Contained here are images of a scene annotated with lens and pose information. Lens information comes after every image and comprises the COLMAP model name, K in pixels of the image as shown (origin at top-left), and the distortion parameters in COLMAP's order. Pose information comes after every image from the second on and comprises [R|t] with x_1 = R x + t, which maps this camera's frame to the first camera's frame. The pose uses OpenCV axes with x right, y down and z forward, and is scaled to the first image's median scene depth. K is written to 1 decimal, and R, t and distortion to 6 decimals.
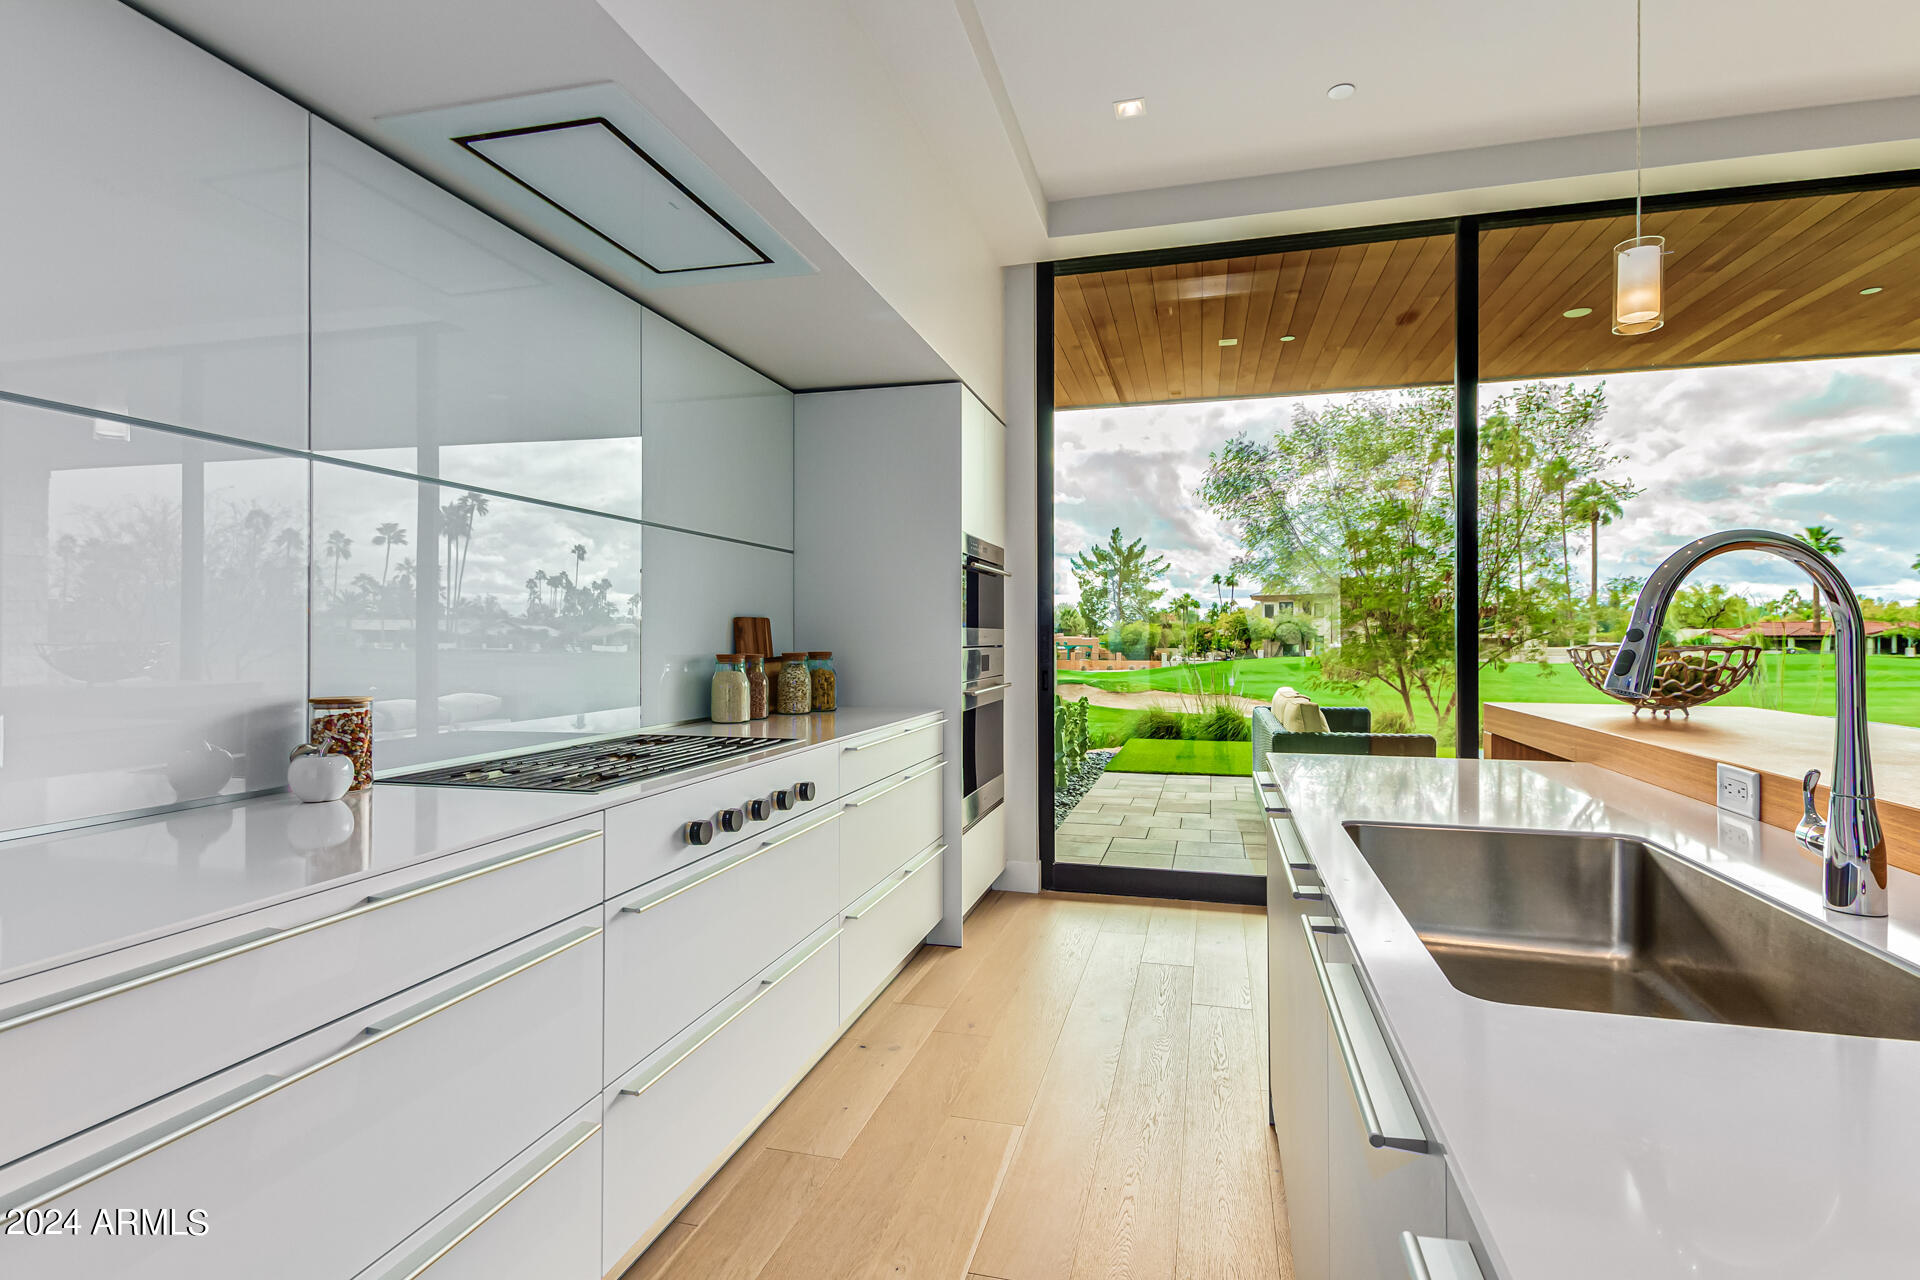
lens RADIAL K [[937.1, 0, 963.3], [0, 937.1, 631.2], [0, 0, 1]] dist [0.022773, -0.010225]
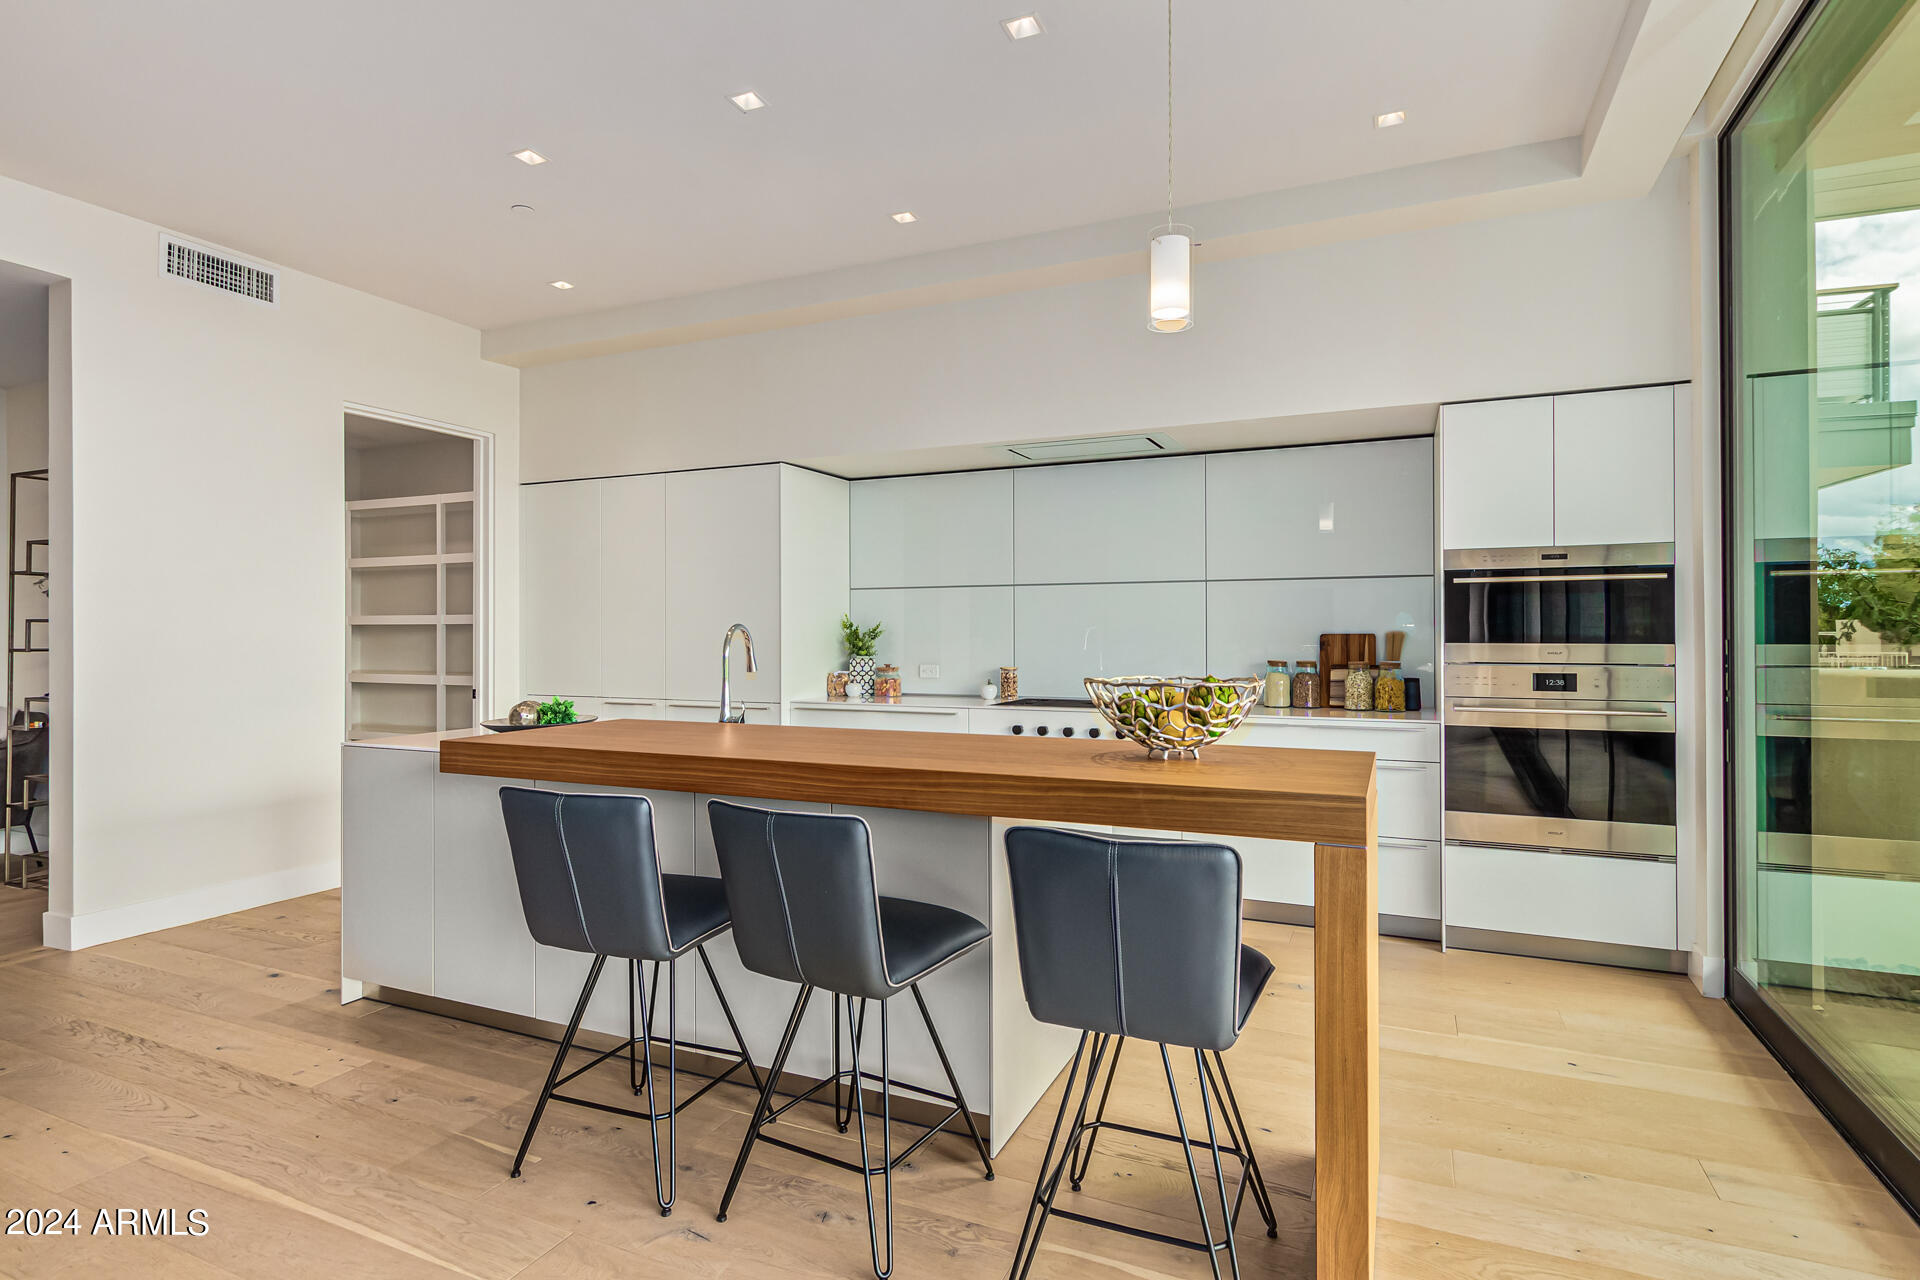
lens RADIAL K [[964.9, 0, 956.8], [0, 964.9, 629.1], [0, 0, 1]] dist [-0.004520, -0.001426]
pose [[-0.149529, -0.003642, -0.988751, 0.939809], [0.005540, 0.999974, -0.004521, -0.014954], [0.988742, -0.006154, -0.149505, 0.523205]]
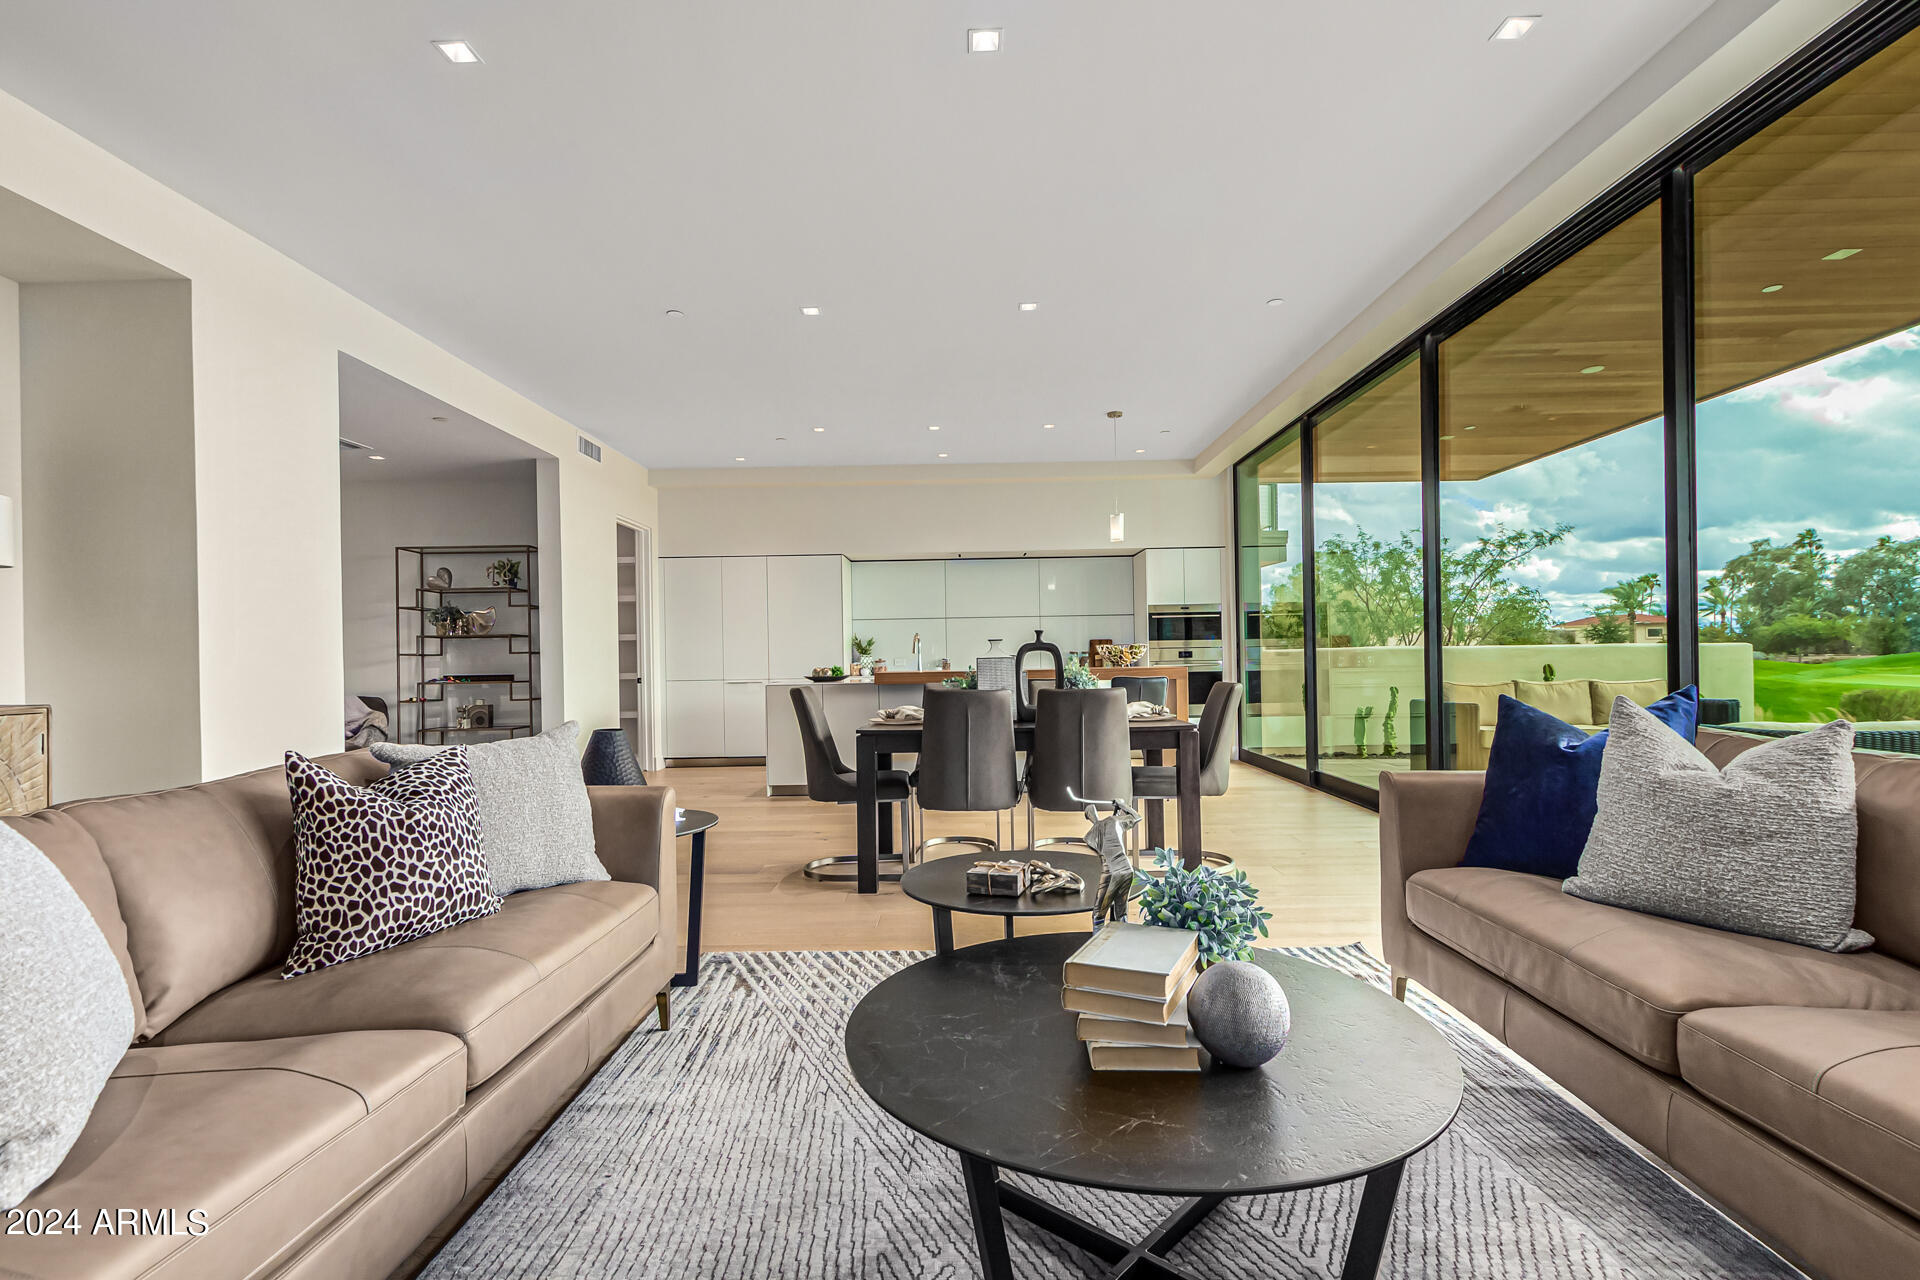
lens RADIAL K [[880.7, 0, 972.0], [0, 880.7, 653.8], [0, 0, 1]] dist [0.005432, -0.002580]
pose [[0.268549, -0.006384, -0.963245, 1.896715], [0.021579, 0.999767, -0.000610, 0.019661], [0.963024, -0.020622, 0.268625, -0.129189]]
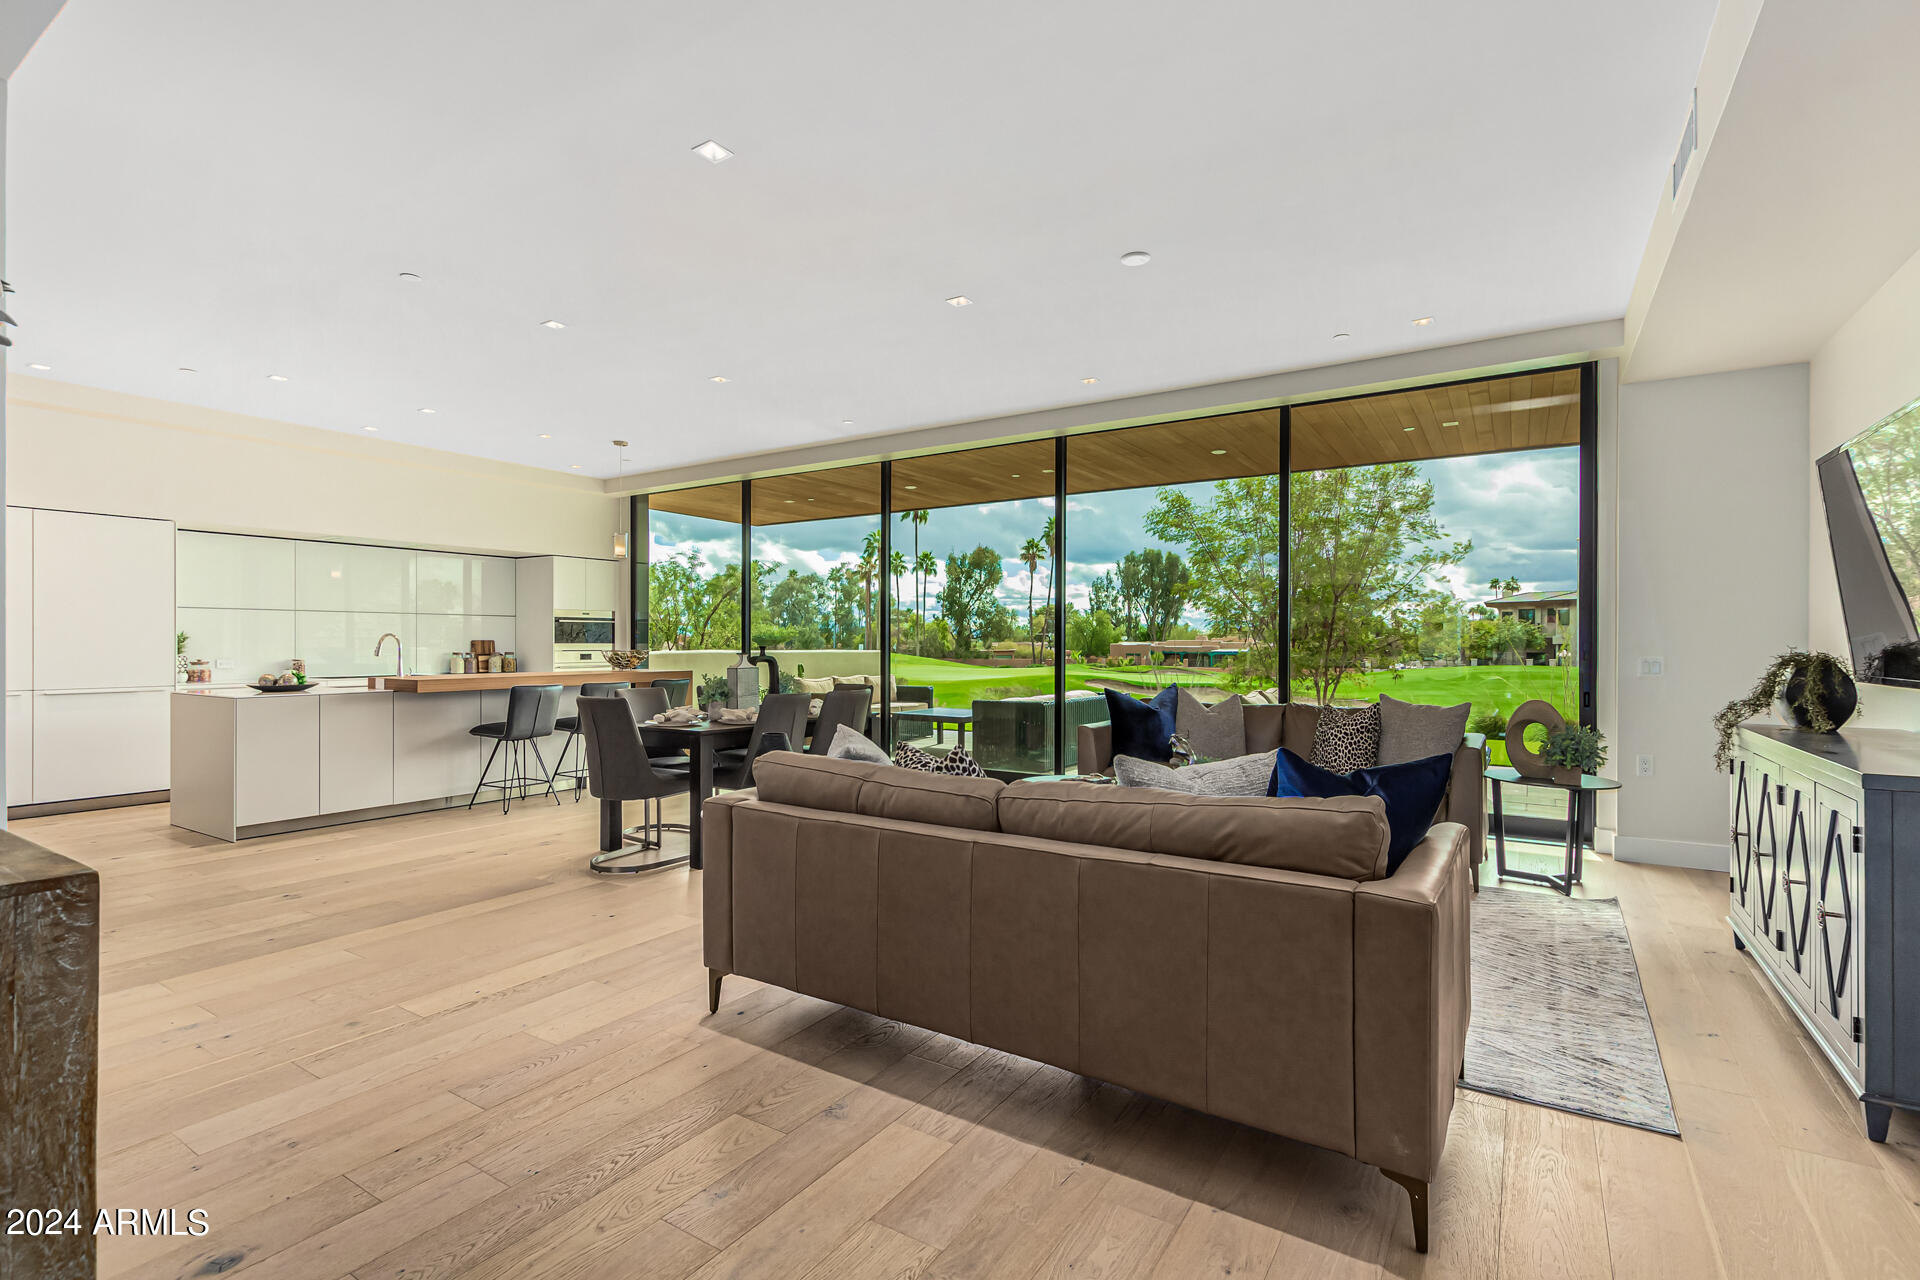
lens RADIAL K [[880.7, 0, 965.3], [0, 880.7, 632.7], [0, 0, 1]] dist [0.005432, -0.002580]
pose [[0.955660, -0.002736, -0.294459, 1.613130], [0.000681, 0.999975, -0.007083, -0.014130], [0.294471, 0.006569, 0.955638, -0.950699]]
